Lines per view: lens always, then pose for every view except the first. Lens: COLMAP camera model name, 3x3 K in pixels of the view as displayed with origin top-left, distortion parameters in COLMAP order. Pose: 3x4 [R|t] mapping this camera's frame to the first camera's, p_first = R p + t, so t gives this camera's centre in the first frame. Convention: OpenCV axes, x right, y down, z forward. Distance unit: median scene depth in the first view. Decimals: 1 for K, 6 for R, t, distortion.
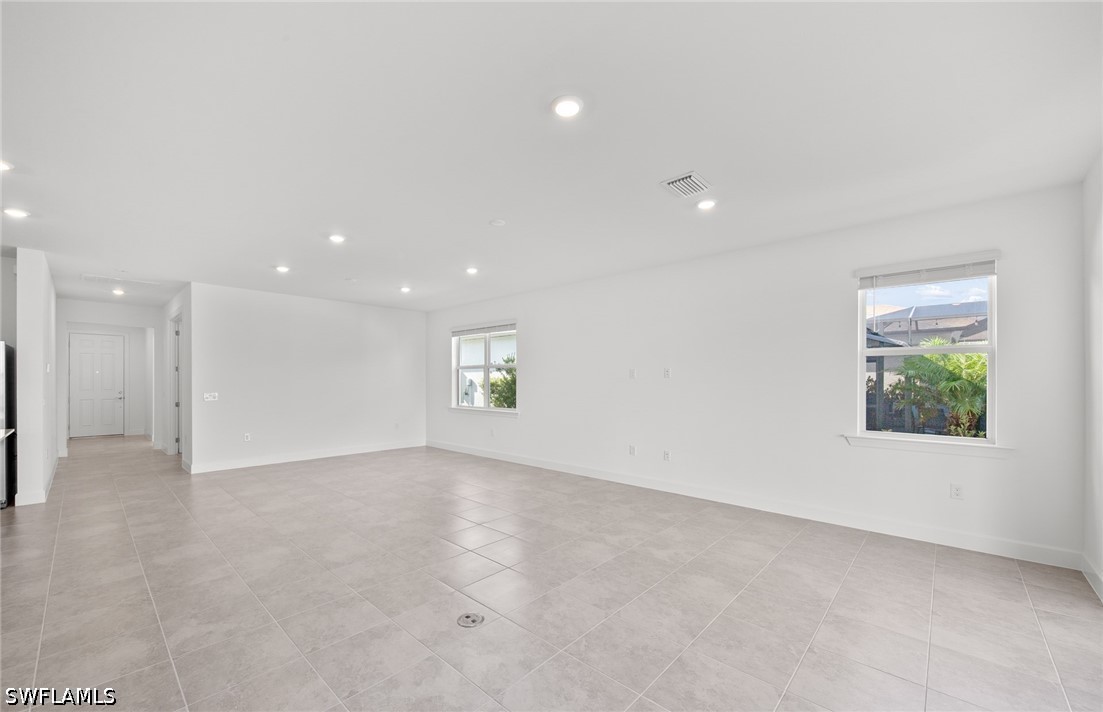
lens RADIAL K [[434.8, 0, 550.5], [0, 434.8, 378.9], [0, 0, 1]] dist [-0.003017, -0.000626]
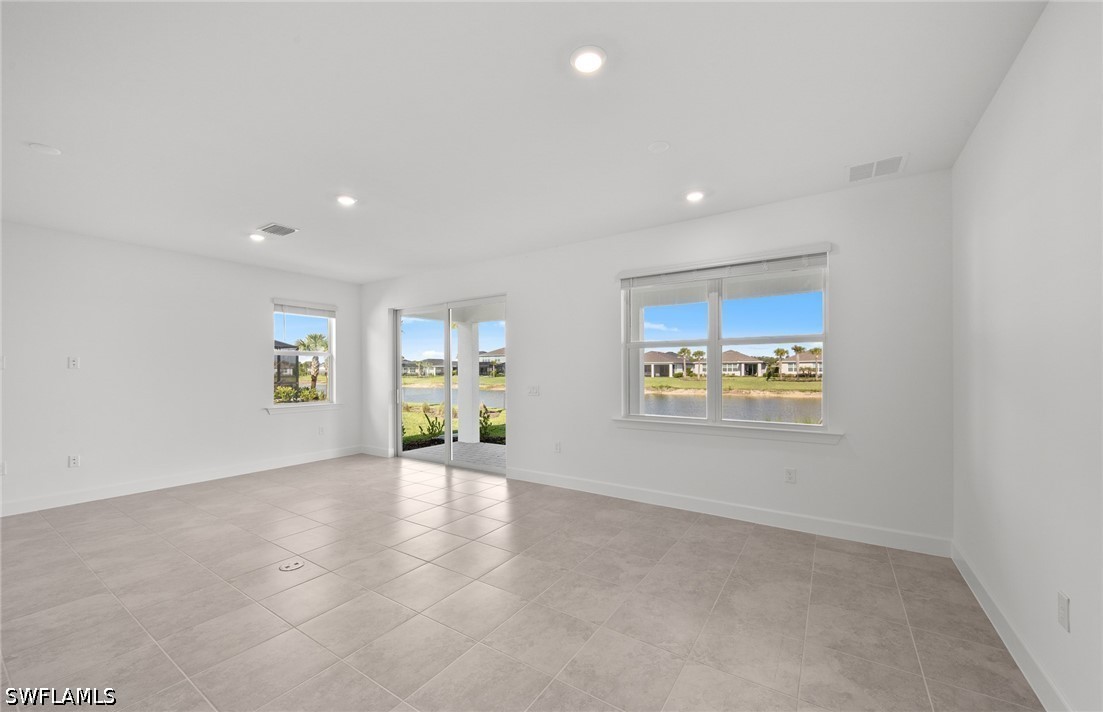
lens RADIAL K [[427.0, 0, 550.9], [0, 427.0, 369.7], [0, 0, 1]] dist [-0.000839, -0.000478]
pose [[-0.154398, 0.003960, 0.988001, -0.927414], [0.035759, 0.999359, 0.001583, 0.031810], [-0.987361, 0.035574, -0.154441, 0.290604]]
